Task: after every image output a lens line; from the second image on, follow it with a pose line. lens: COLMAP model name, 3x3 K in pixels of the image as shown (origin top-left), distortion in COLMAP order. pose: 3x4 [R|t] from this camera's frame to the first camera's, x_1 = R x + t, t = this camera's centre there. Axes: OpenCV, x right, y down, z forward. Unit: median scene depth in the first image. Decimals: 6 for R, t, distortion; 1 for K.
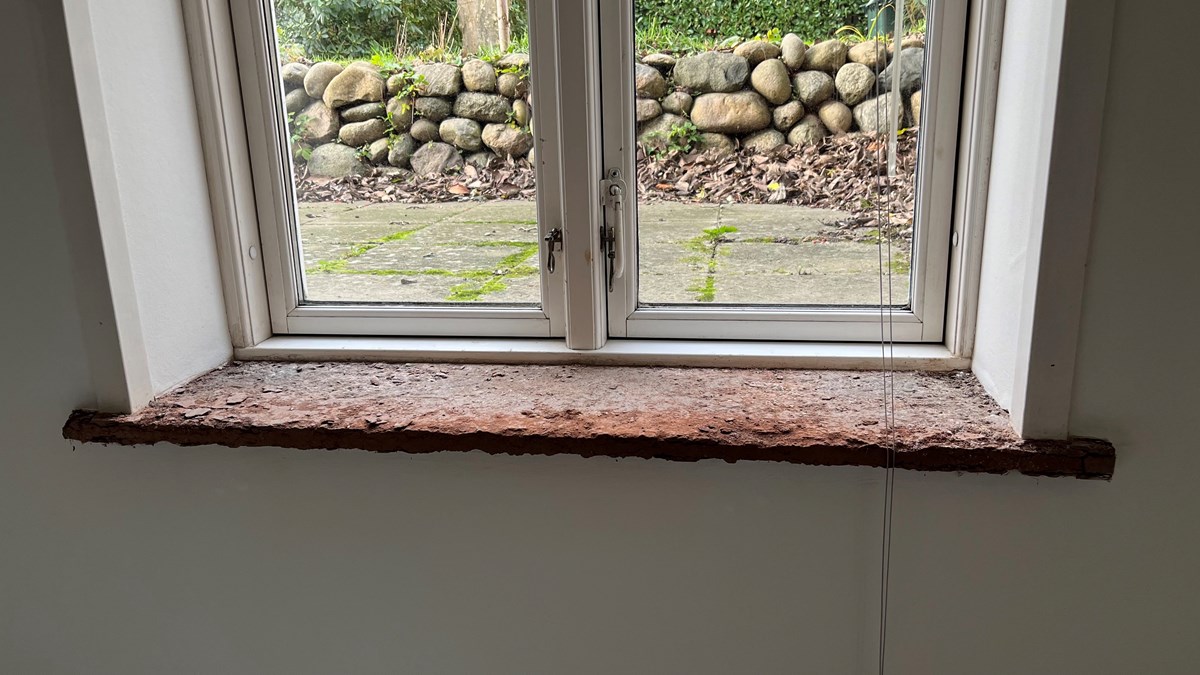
lens RADIAL K [[900.7, 0, 603.4], [0, 900.7, 340.7], [0, 0, 1]] dist [0.009832, 0.002389]
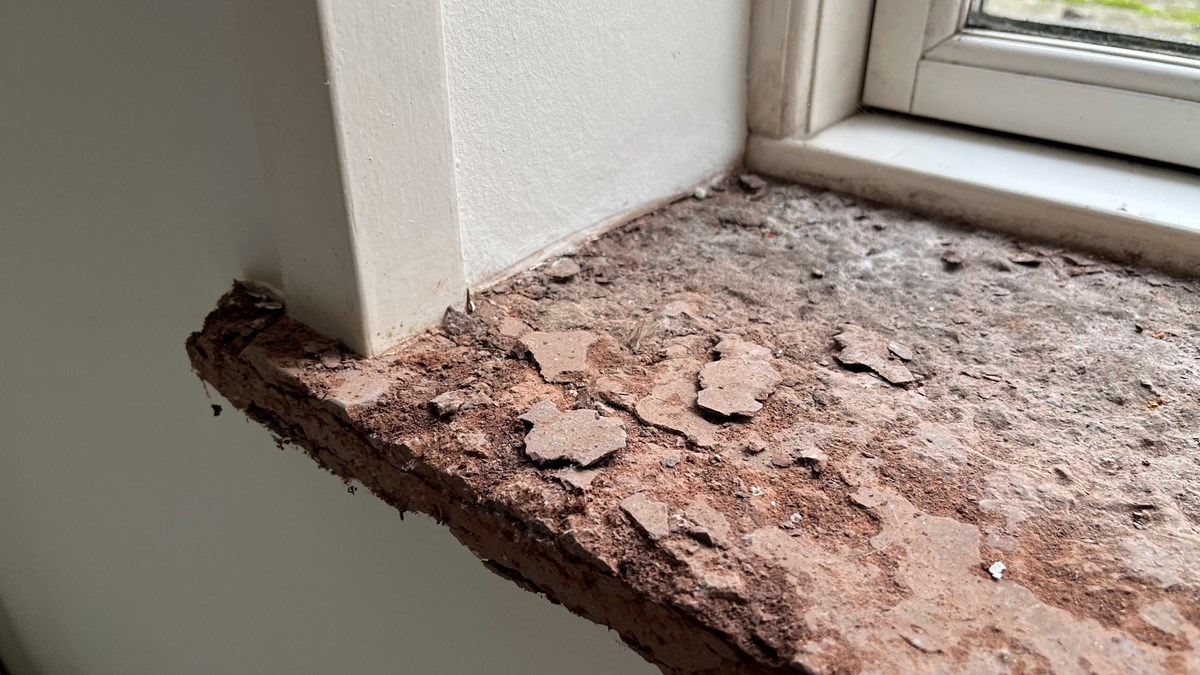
lens RADIAL K [[900.7, 0, 598.0], [0, 900.7, 339.7], [0, 0, 1]] dist [0.009832, 0.002389]
pose [[0.857752, 0.282889, -0.429226, -0.311438], [-0.156601, 0.939074, 0.305968, -0.014102], [0.489630, -0.195227, 0.849793, 0.716834]]
